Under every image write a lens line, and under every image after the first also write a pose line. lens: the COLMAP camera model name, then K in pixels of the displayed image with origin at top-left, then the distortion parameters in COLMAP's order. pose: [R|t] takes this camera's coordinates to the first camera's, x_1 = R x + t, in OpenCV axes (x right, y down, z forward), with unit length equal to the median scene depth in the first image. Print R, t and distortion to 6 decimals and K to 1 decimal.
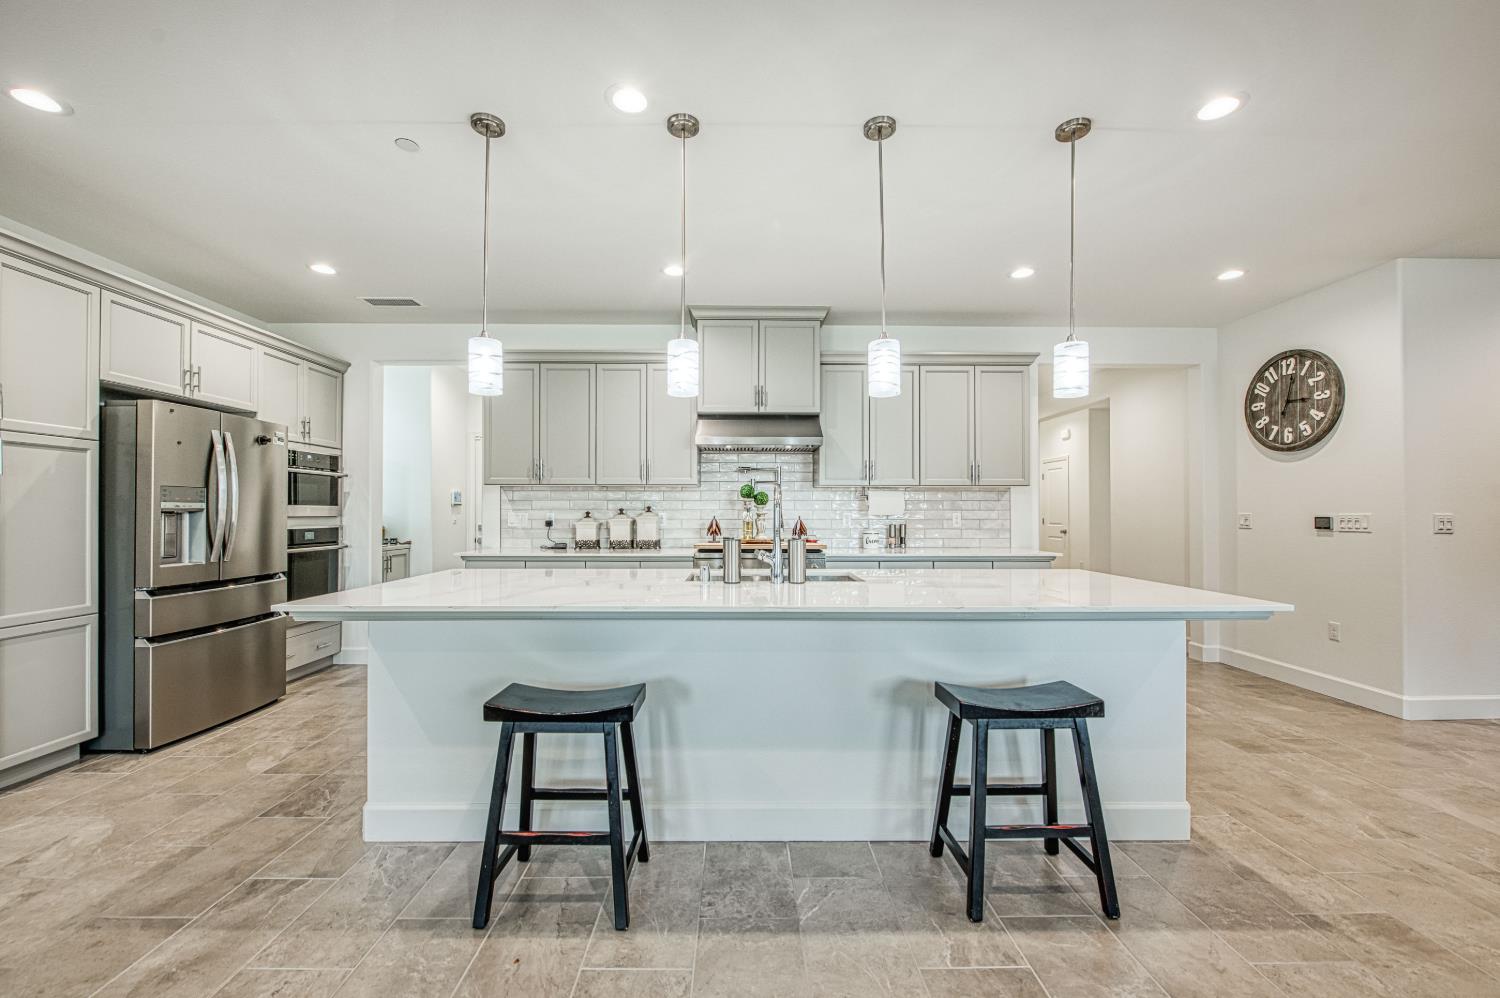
lens RADIAL K [[594.4, 0, 742.6], [0, 594.4, 507.9], [0, 0, 1]] dist [-0.000966, -0.000251]
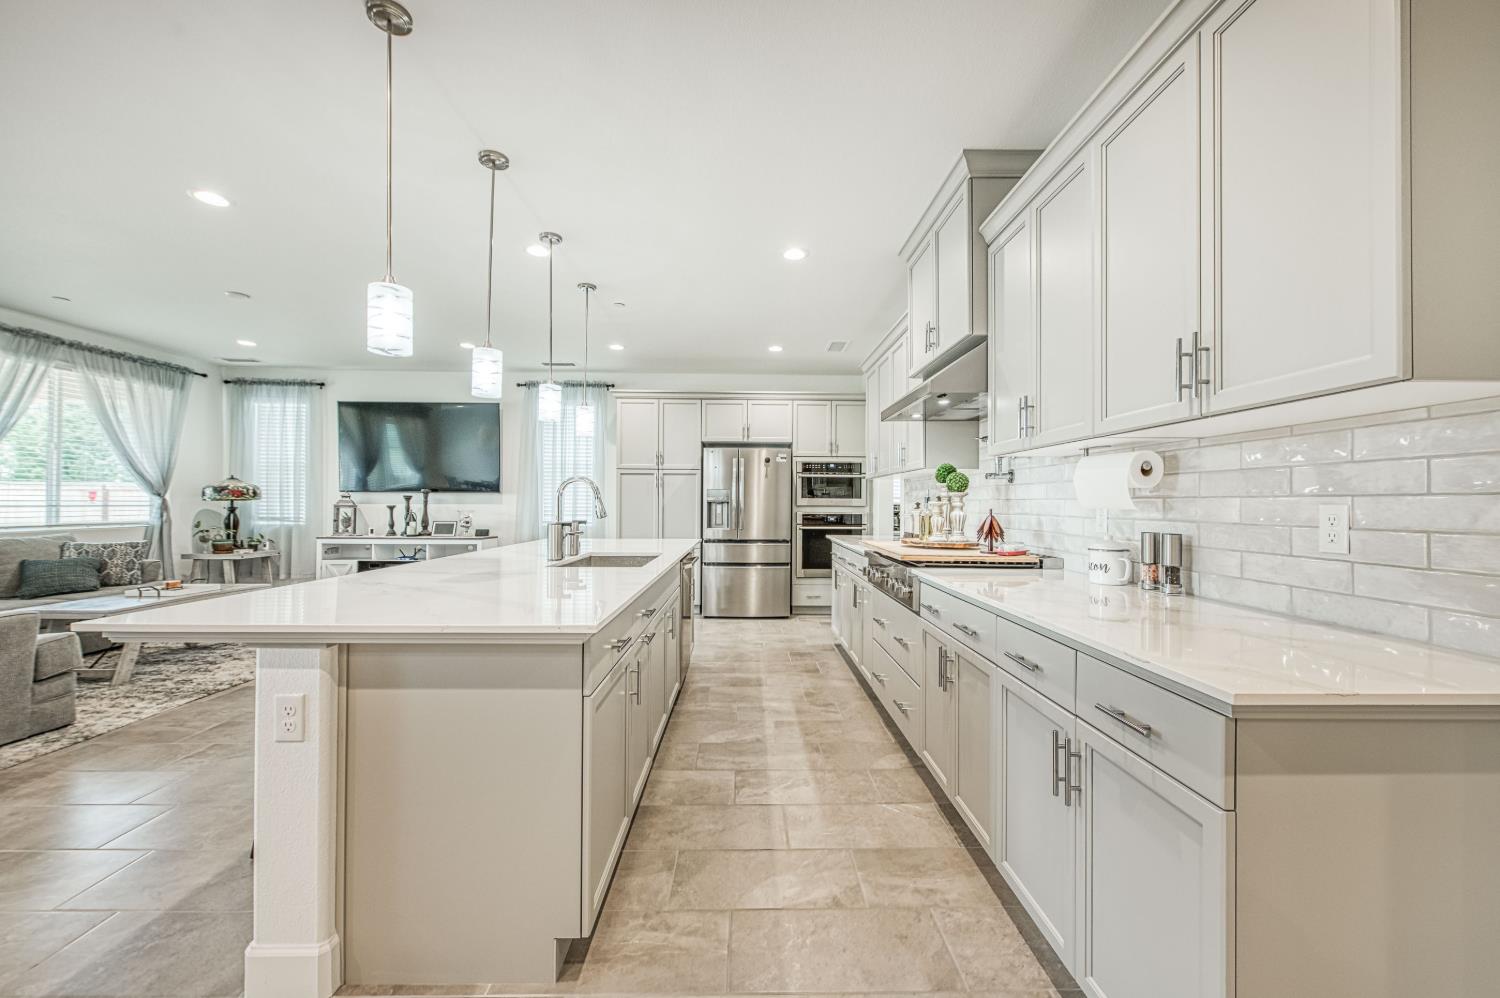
lens RADIAL K [[579.0, 0, 750.0], [0, 579.0, 499.0], [0, 0, 1]] dist [0.000285, -0.000344]
pose [[0.008970, -0.008024, -0.999928, 0.753382], [0.002082, 0.999966, -0.008006, 0.008953], [0.999958, -0.002010, 0.008987, 0.836659]]
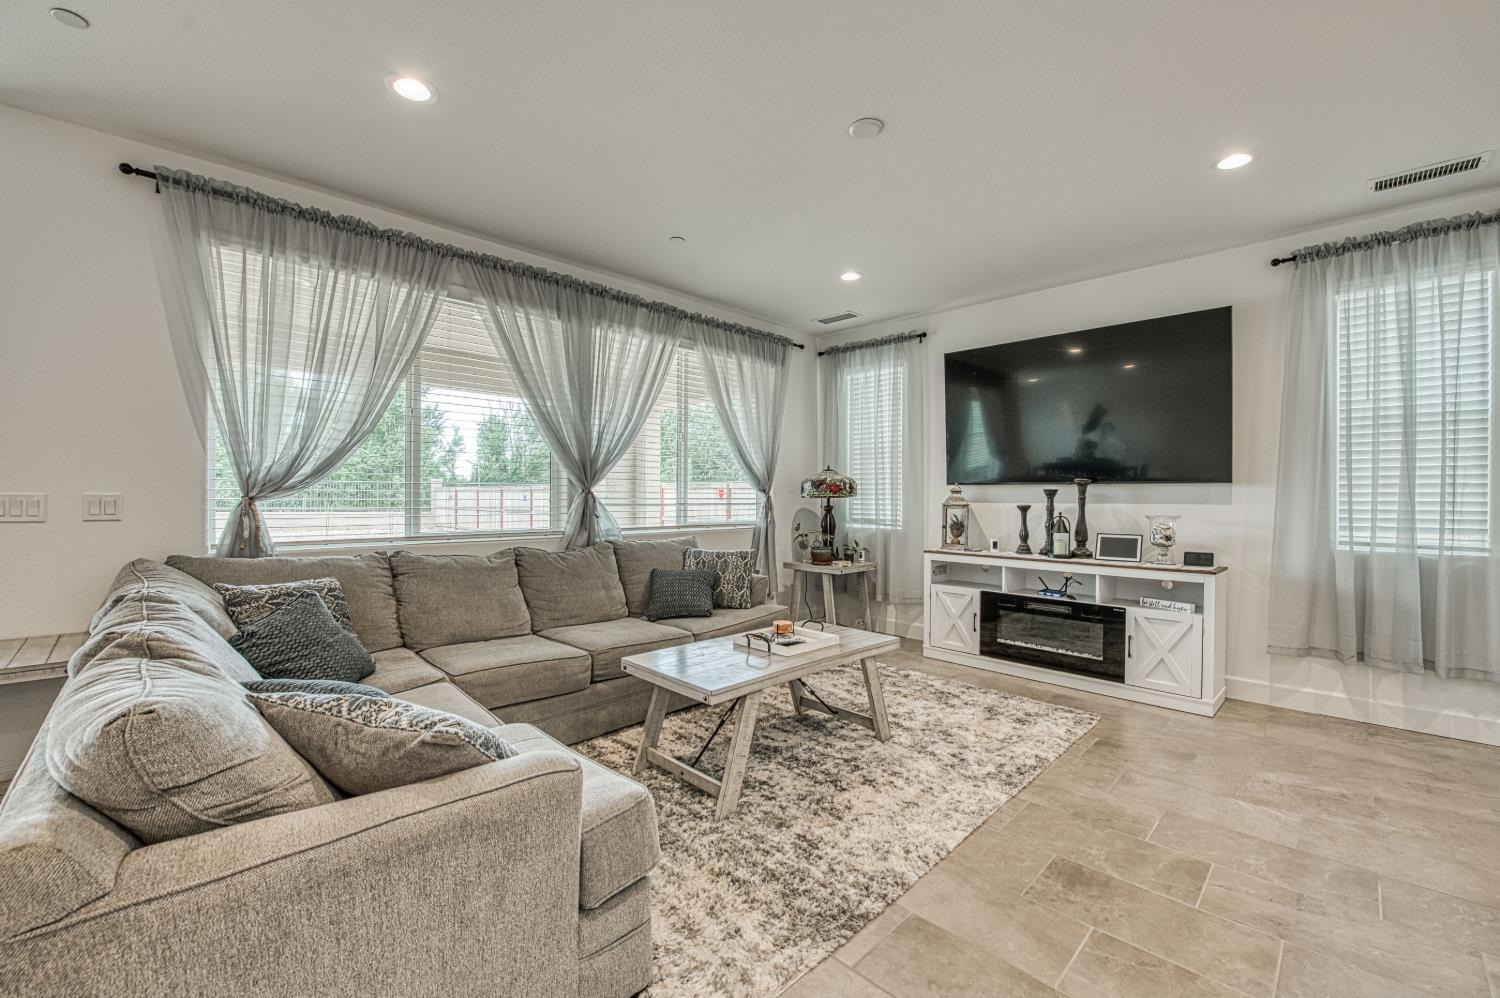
lens RADIAL K [[630.1, 0, 750.0], [0, 630.1, 499.0], [0, 0, 1]] dist [-0.000612, -0.000166]
pose [[-0.719263, -0.000596, -0.694738, 0.238987], [0.000510, 0.999999, -0.001386, 0.002096], [0.694738, -0.001352, -0.719262, 0.308266]]
